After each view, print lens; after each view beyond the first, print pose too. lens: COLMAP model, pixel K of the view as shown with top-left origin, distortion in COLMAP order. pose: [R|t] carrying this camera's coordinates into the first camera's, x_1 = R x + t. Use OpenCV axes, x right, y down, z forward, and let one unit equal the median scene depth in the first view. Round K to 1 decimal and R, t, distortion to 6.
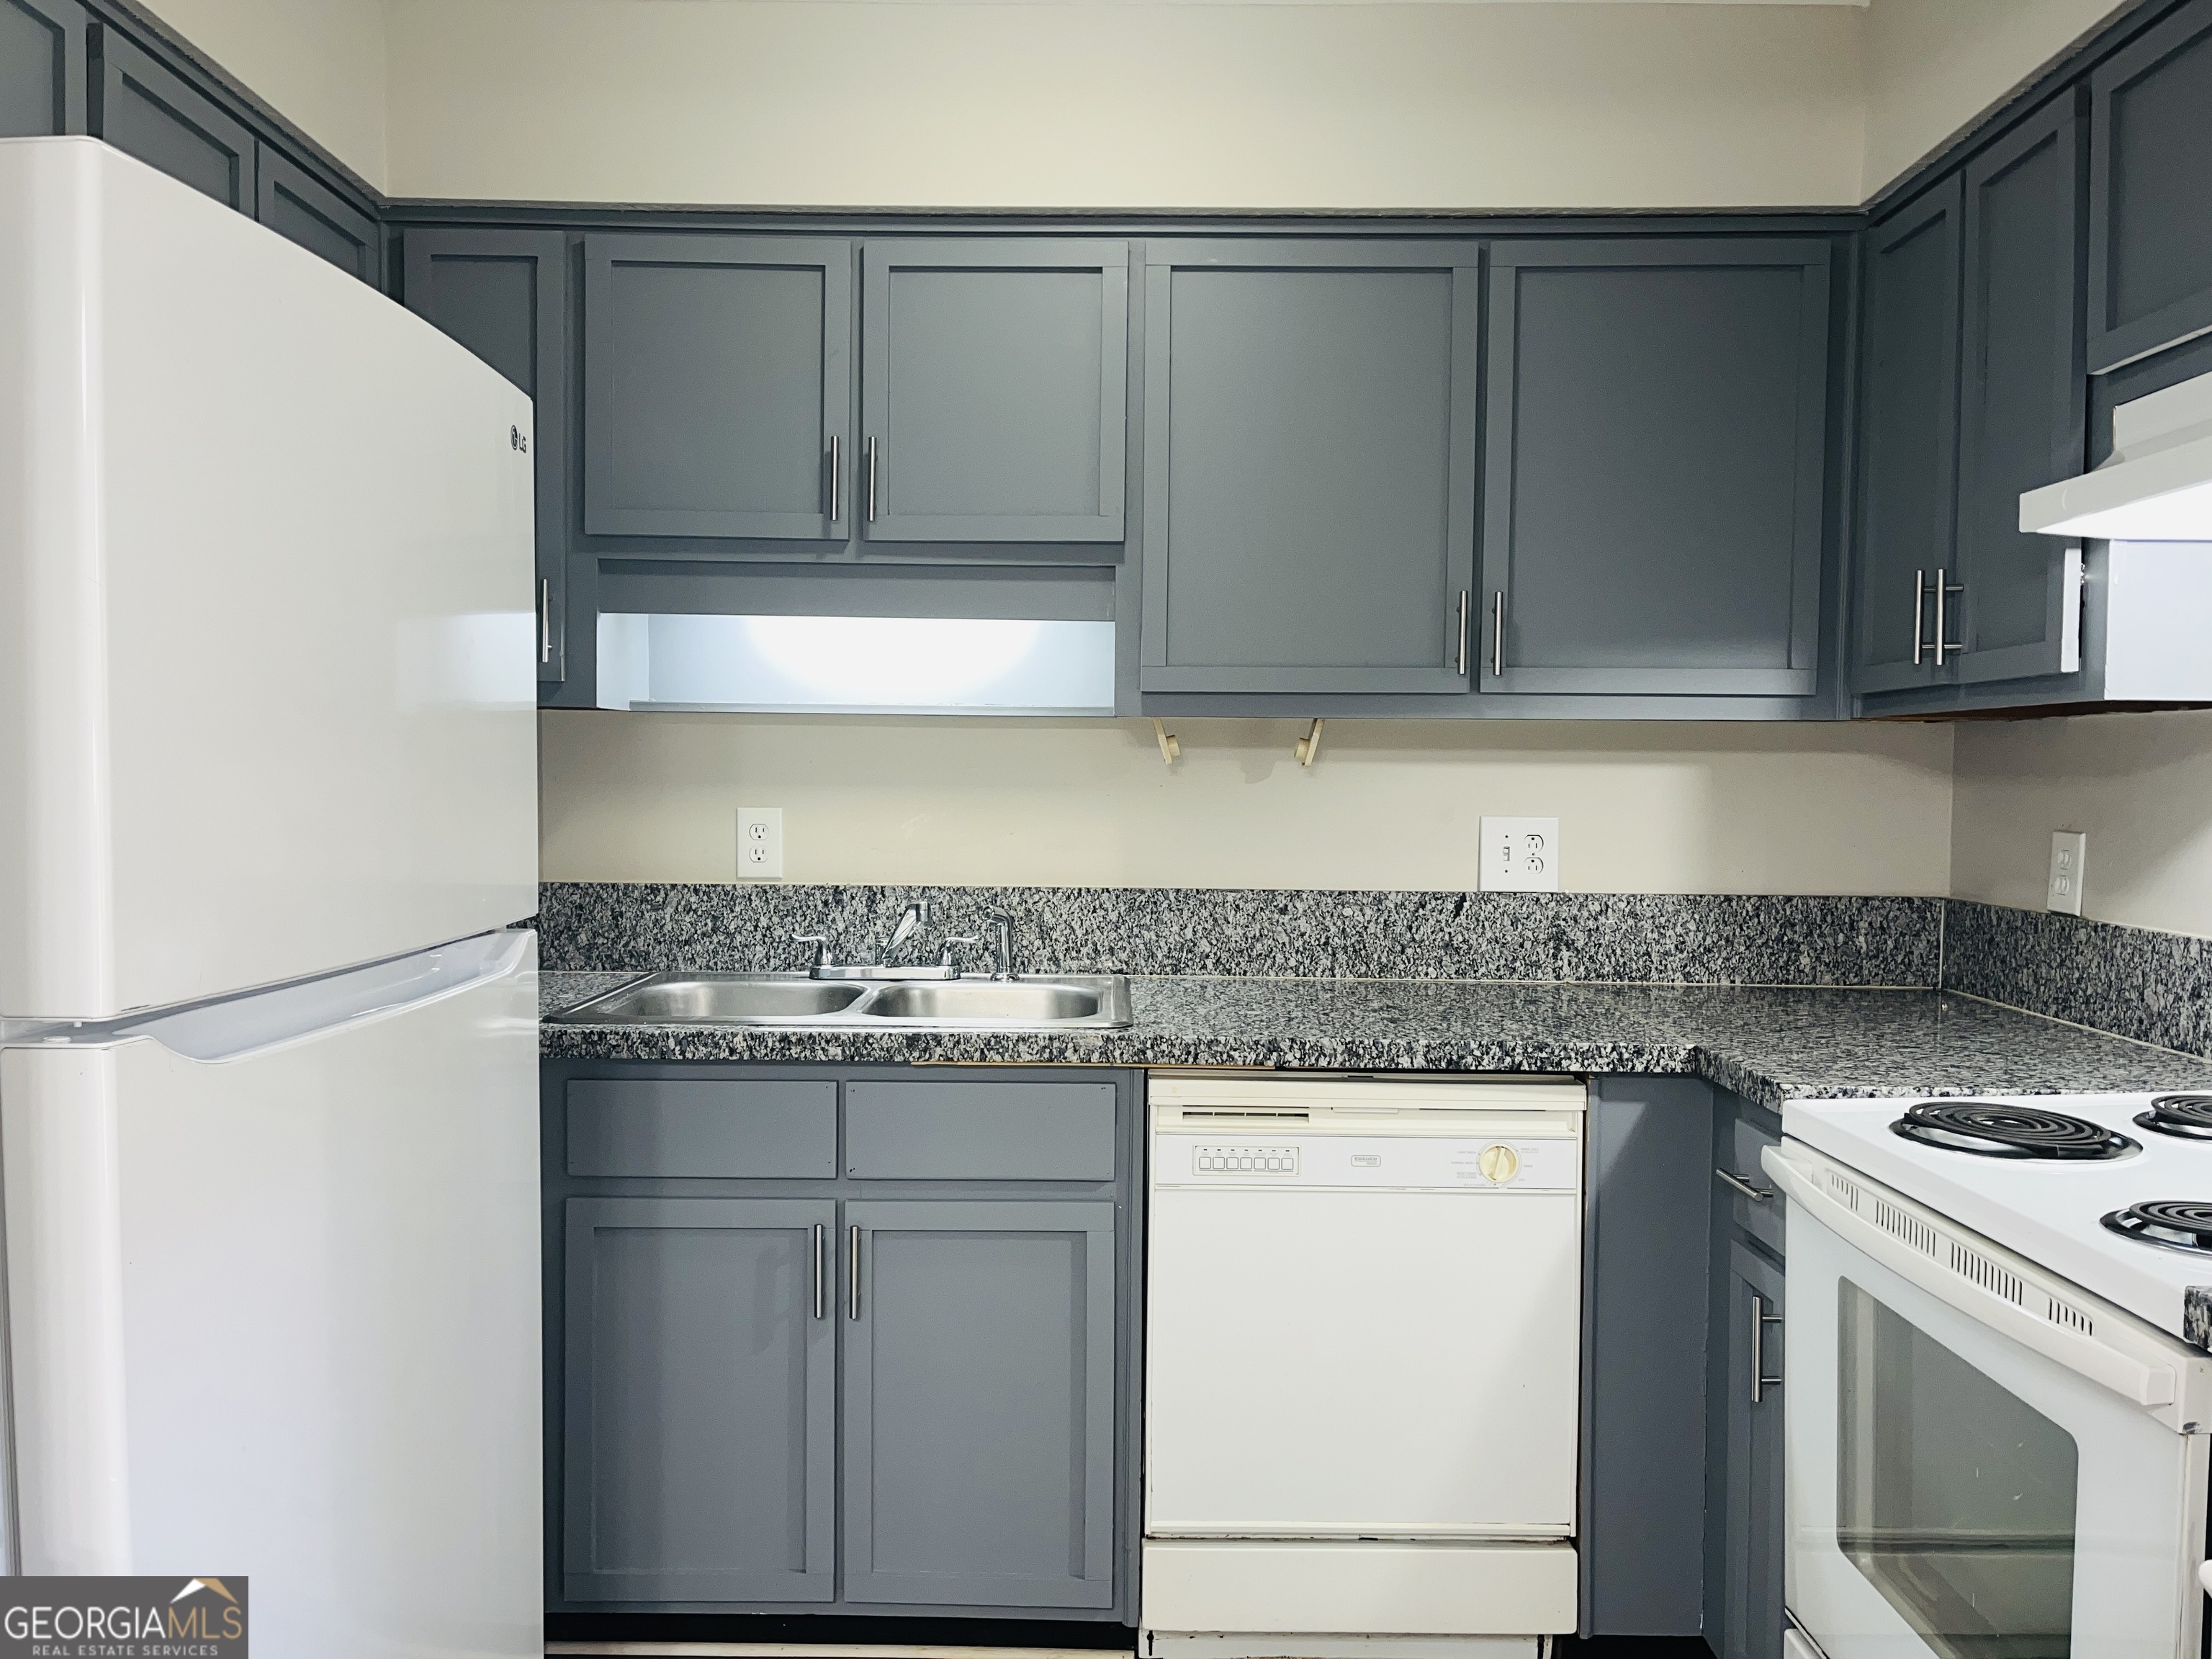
lens RADIAL K [[1676.5, 0, 1093.3], [0, 1676.5, 828.9], [0, 0, 1]] dist [0.080590, -0.098908]
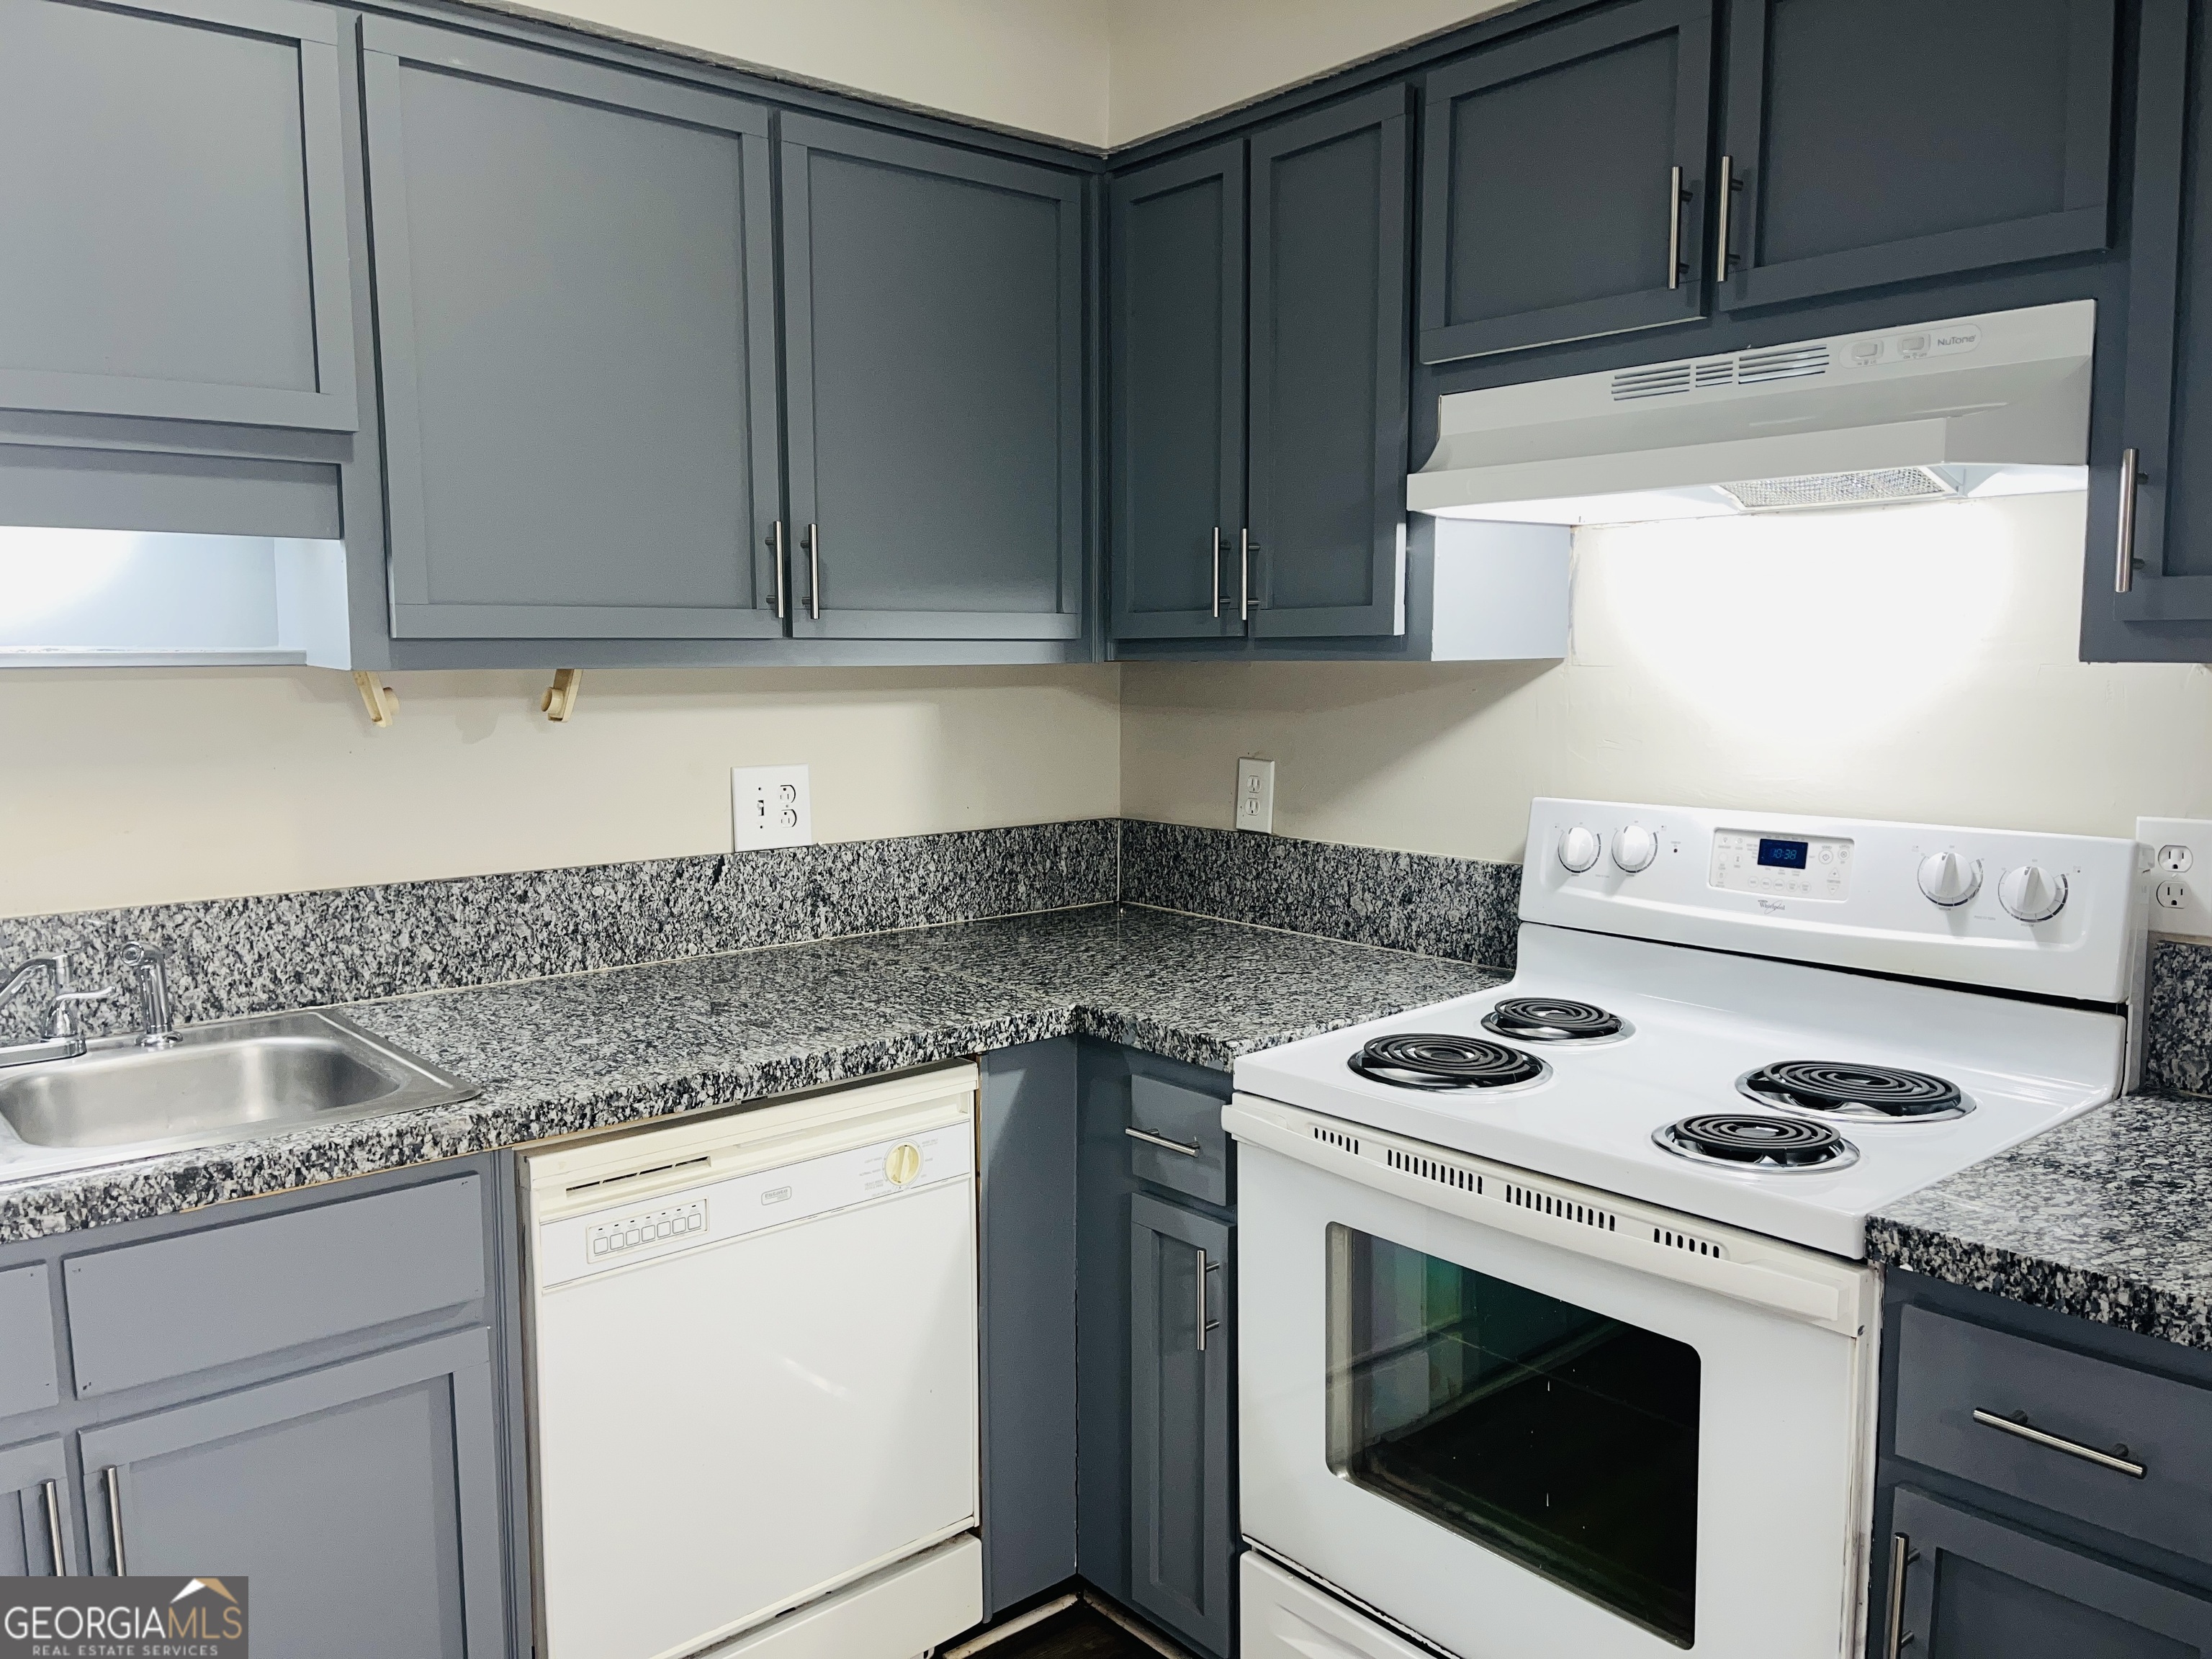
lens RADIAL K [[1676.5, 0, 1090.1], [0, 1676.5, 829.3], [0, 0, 1]] dist [0.080590, -0.098908]
pose [[0.758049, -0.083655, 0.646810, -0.233615], [0.034046, 0.995463, 0.088847, -0.054490], [-0.651308, -0.045330, 0.757458, 0.227578]]
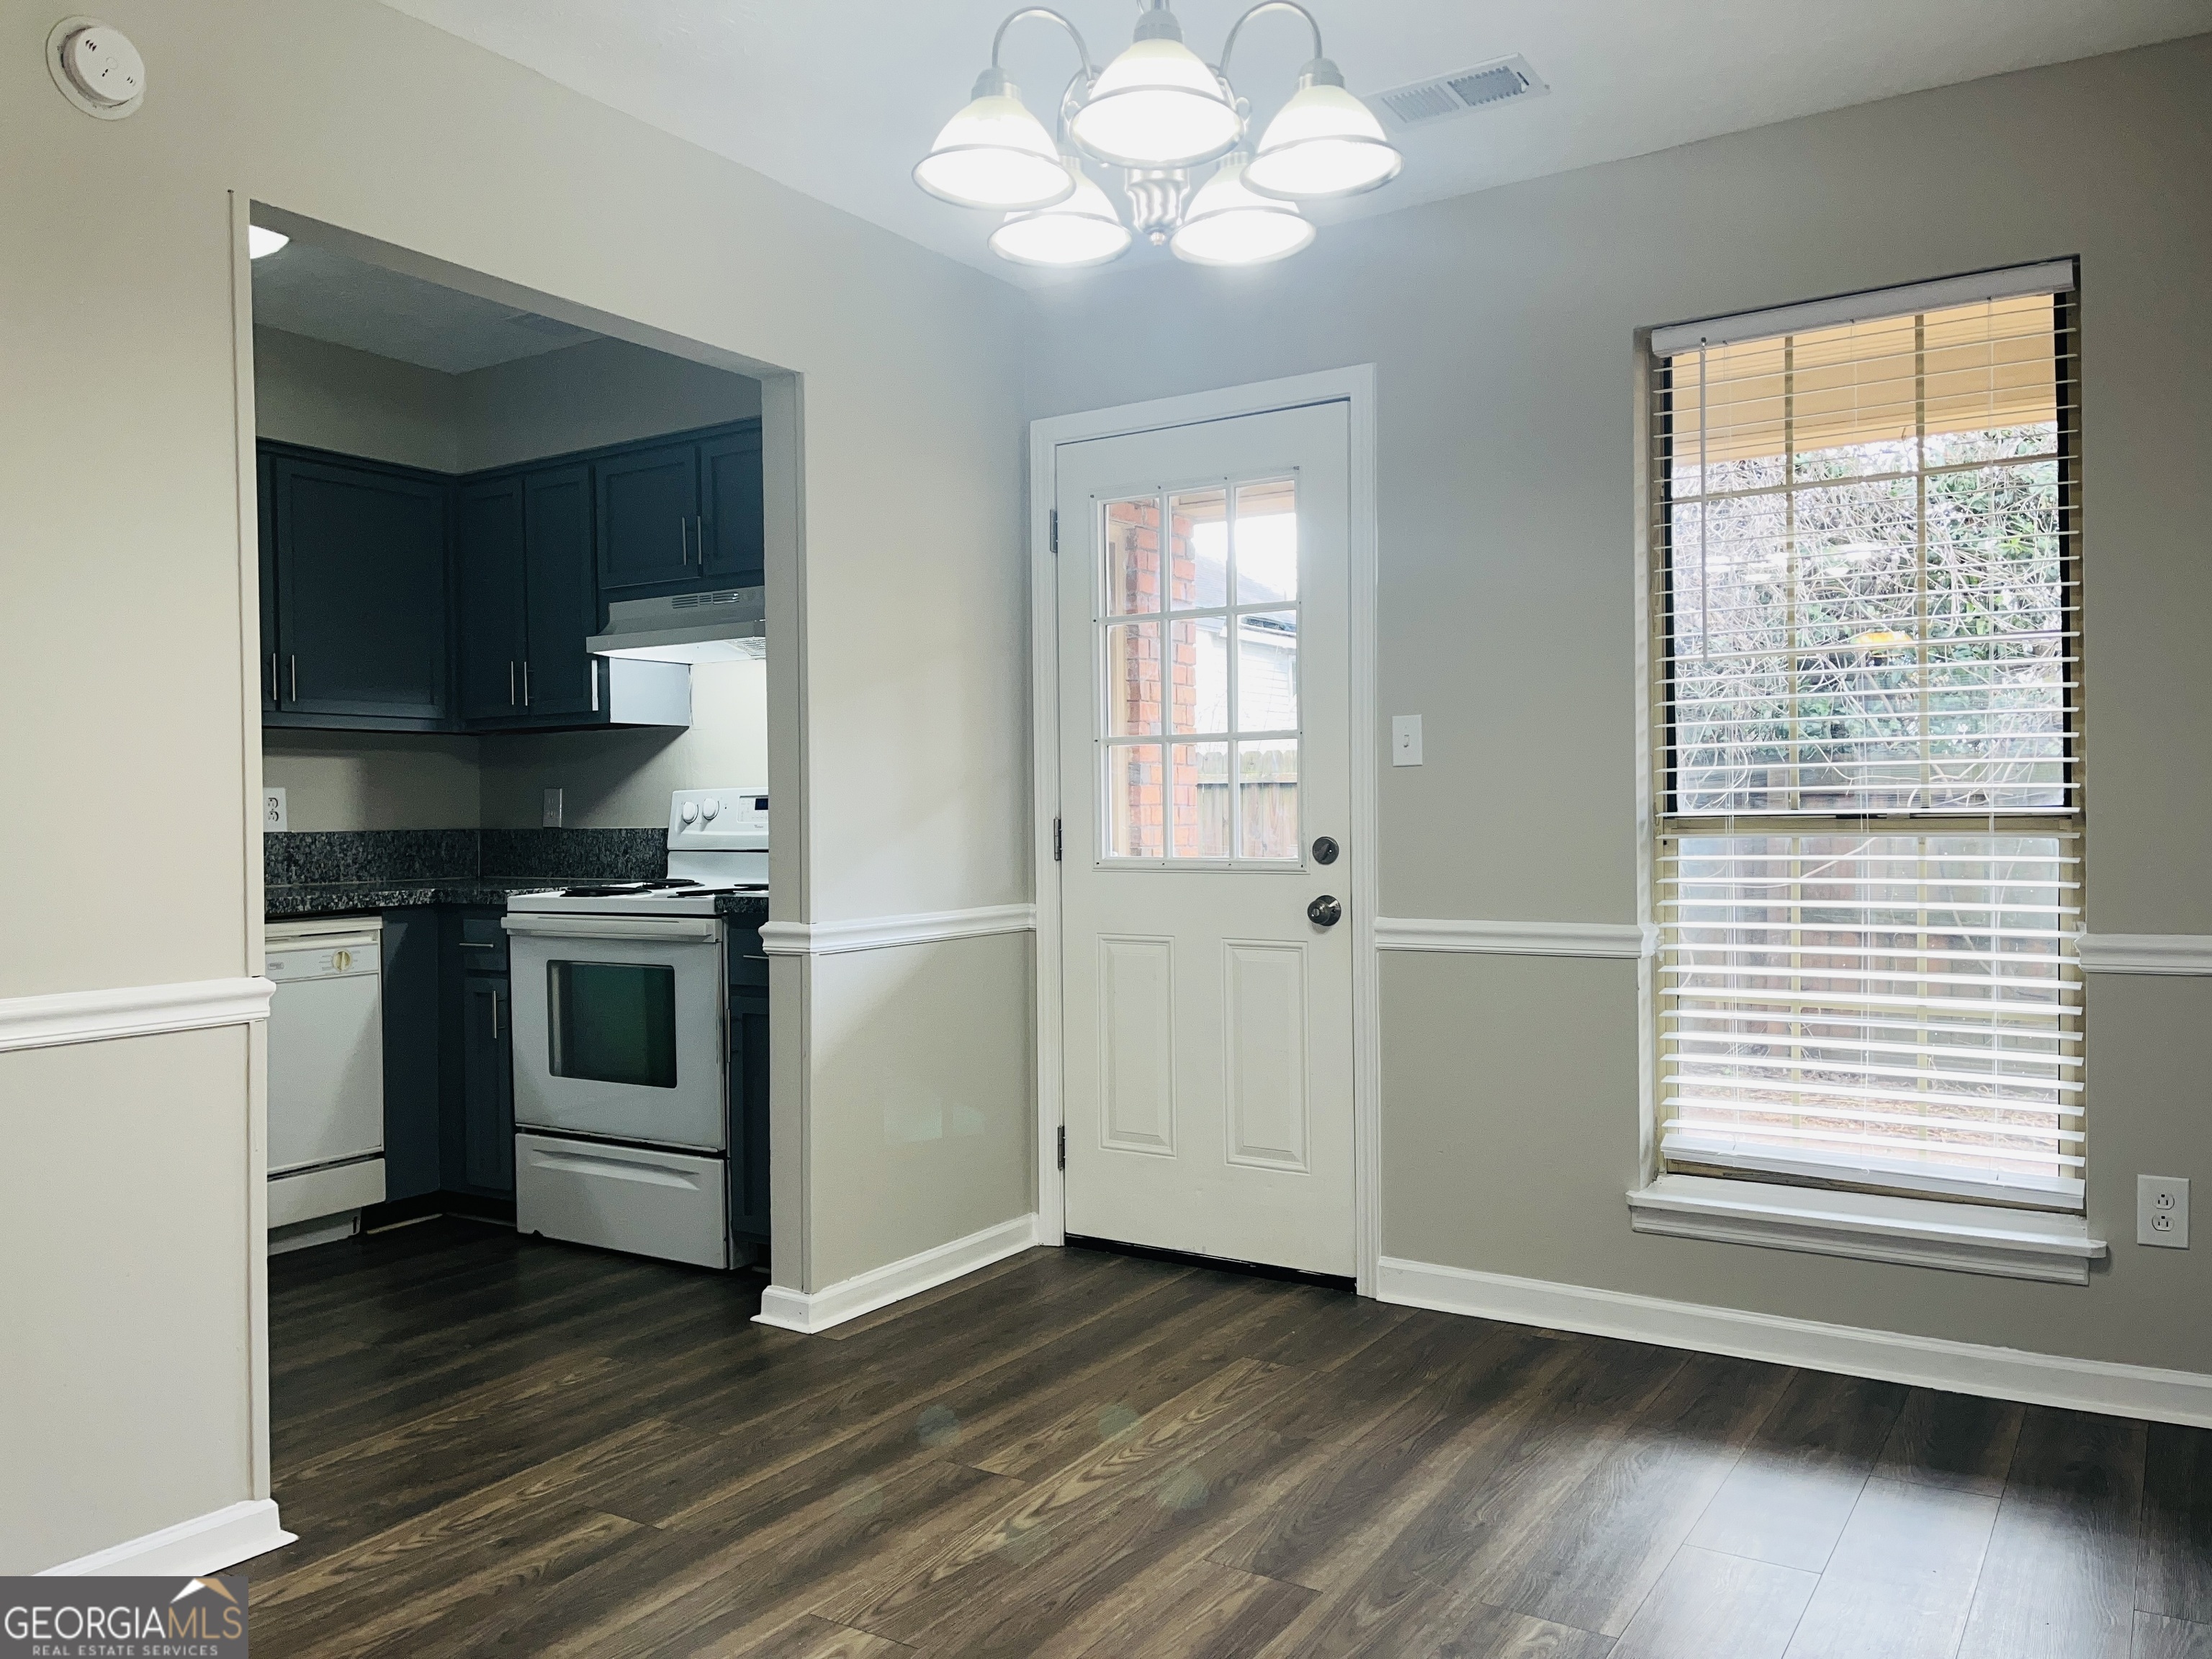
lens RADIAL K [[1676.5, 0, 1064.0], [0, 1676.5, 821.1], [0, 0, 1]] dist [0.080590, -0.098908]
pose [[0.540198, -0.021899, 0.841253, -0.826004], [0.049293, 0.998768, -0.005654, 0.084218], [-0.840093, 0.044522, 0.540612, -0.638274]]
